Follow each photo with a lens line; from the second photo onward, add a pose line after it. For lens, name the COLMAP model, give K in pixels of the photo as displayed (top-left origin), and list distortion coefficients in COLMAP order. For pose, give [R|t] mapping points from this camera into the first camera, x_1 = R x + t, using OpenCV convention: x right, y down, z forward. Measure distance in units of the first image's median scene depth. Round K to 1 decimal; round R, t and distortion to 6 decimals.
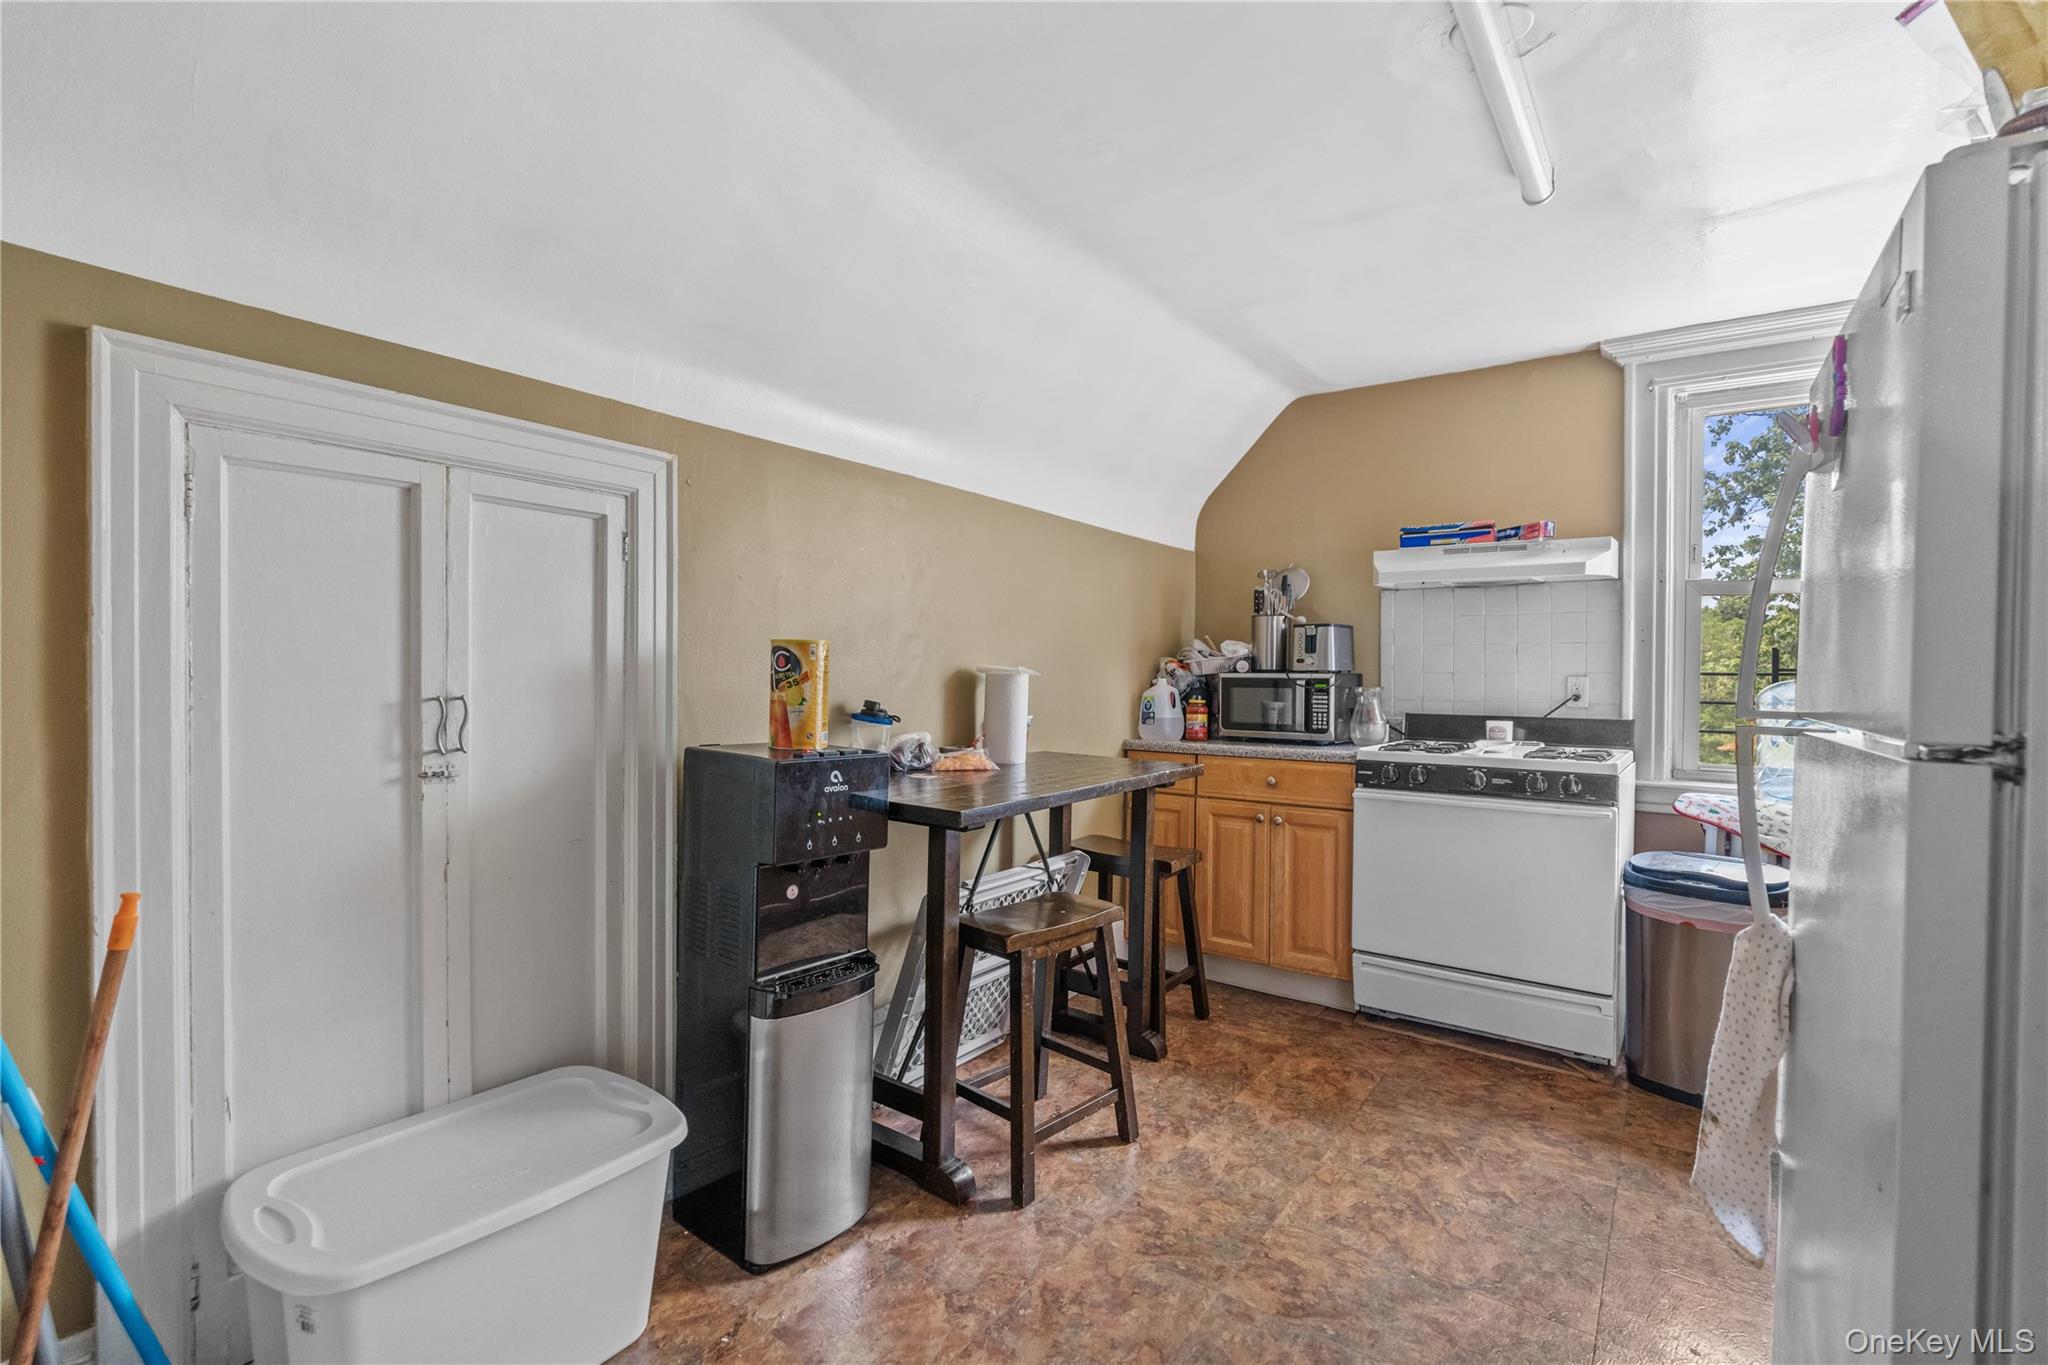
lens RADIAL K [[934.2, 0, 1011.4], [0, 934.2, 680.8], [0, 0, 1]] dist [-0.011496, 0.000183]
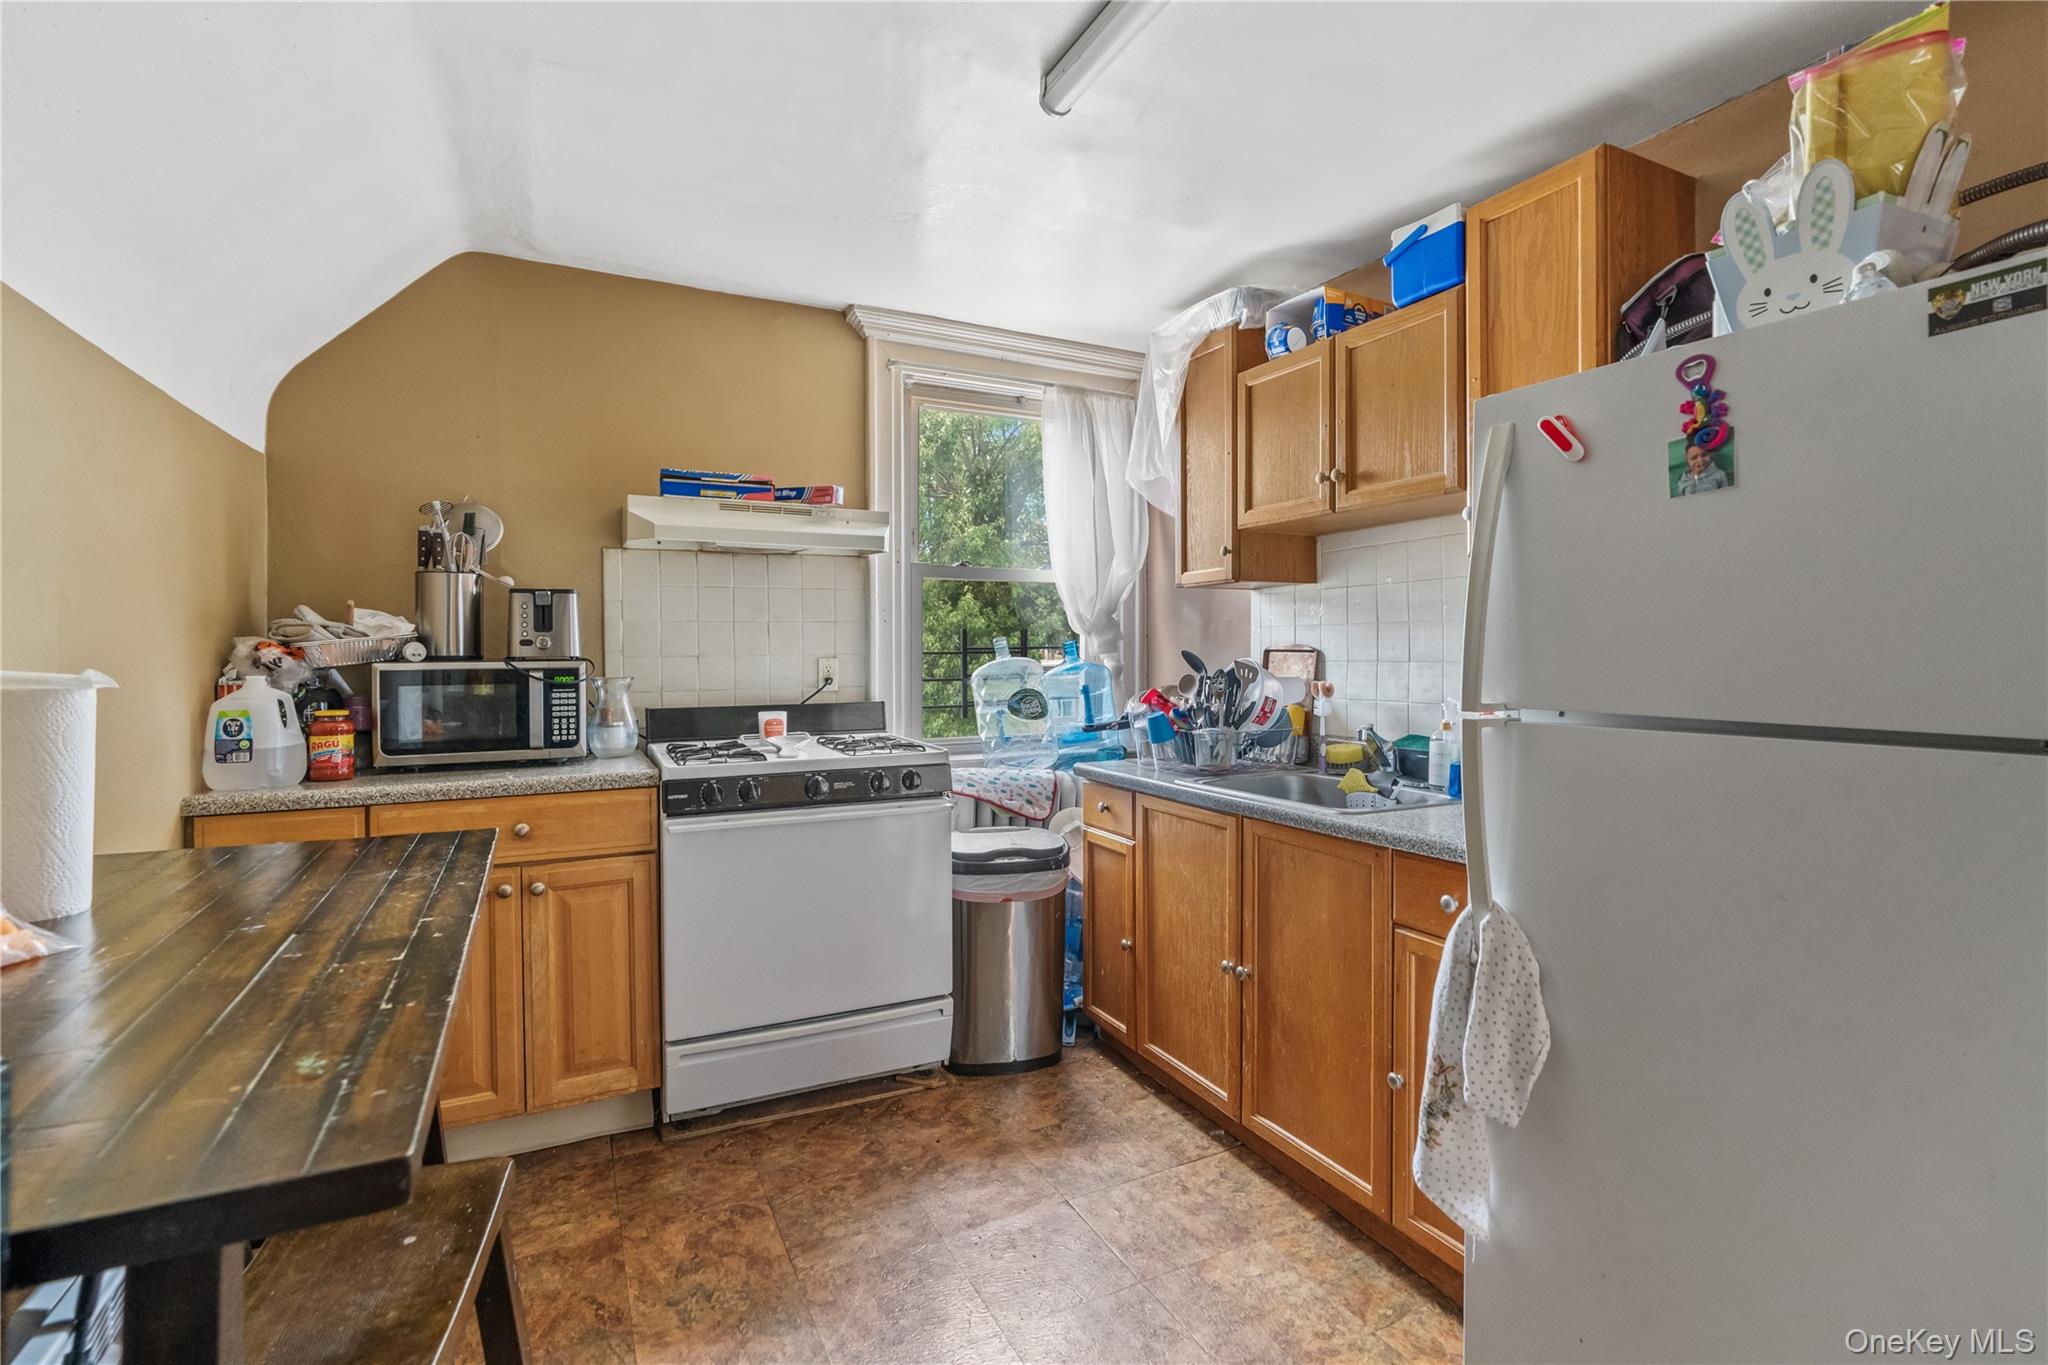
lens RADIAL K [[934.2, 0, 1021.7], [0, 934.2, 657.6], [0, 0, 1]] dist [-0.011496, 0.000183]
pose [[0.450658, -0.020884, 0.892452, -0.140006], [0.014778, 0.999764, 0.015933, -0.017223], [-0.892574, 0.006008, 0.450860, 0.405412]]
